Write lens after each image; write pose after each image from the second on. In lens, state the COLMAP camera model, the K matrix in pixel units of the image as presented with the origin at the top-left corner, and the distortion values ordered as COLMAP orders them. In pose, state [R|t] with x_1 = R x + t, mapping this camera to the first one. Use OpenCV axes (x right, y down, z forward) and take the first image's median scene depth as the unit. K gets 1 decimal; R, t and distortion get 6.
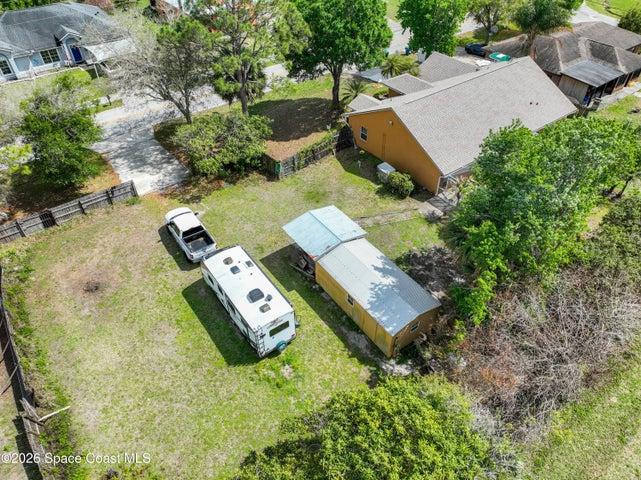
lens RADIAL K [[449.7, 0, 322.9], [0, 449.7, 242.6], [0, 0, 1]] dist [0.000304, 0.003624]
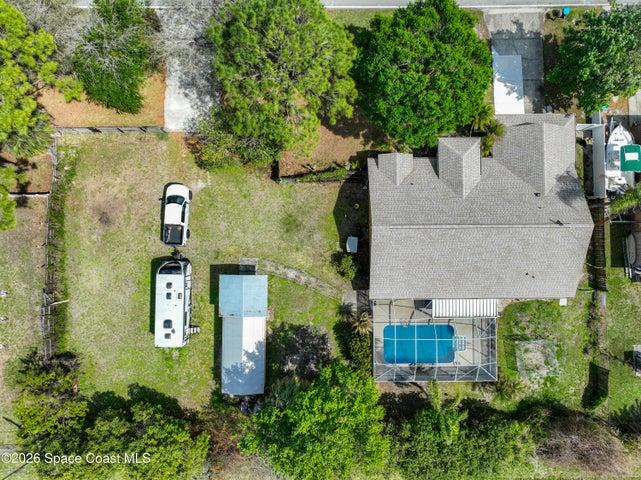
lens RADIAL K [[449.7, 0, 322.9], [0, 449.7, 242.6], [0, 0, 1]] dist [0.000304, 0.003624]
pose [[0.804898, 0.593369, -0.007227, 0.107943], [-0.403678, 0.556430, 0.726244, -1.166642], [0.434952, -0.581635, 0.687399, 0.258969]]
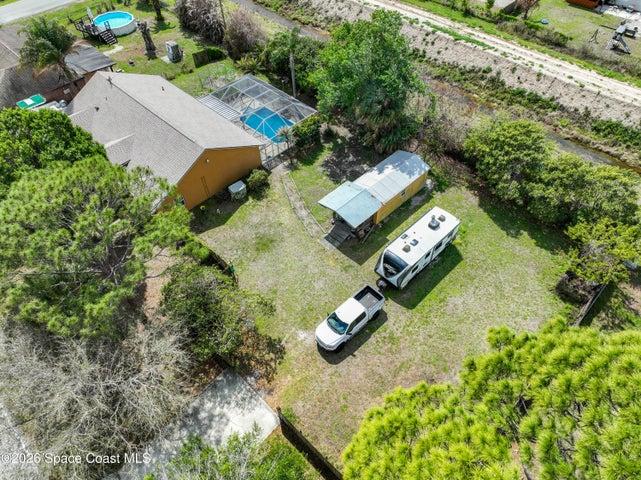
lens RADIAL K [[449.7, 0, 322.9], [0, 449.7, 242.6], [0, 0, 1]] dist [0.000304, 0.003624]
pose [[-0.160723, -0.753039, 0.638045, -0.858837], [0.672798, 0.389398, 0.629056, -0.817712], [-0.722157, 0.530379, 0.444058, 0.536516]]
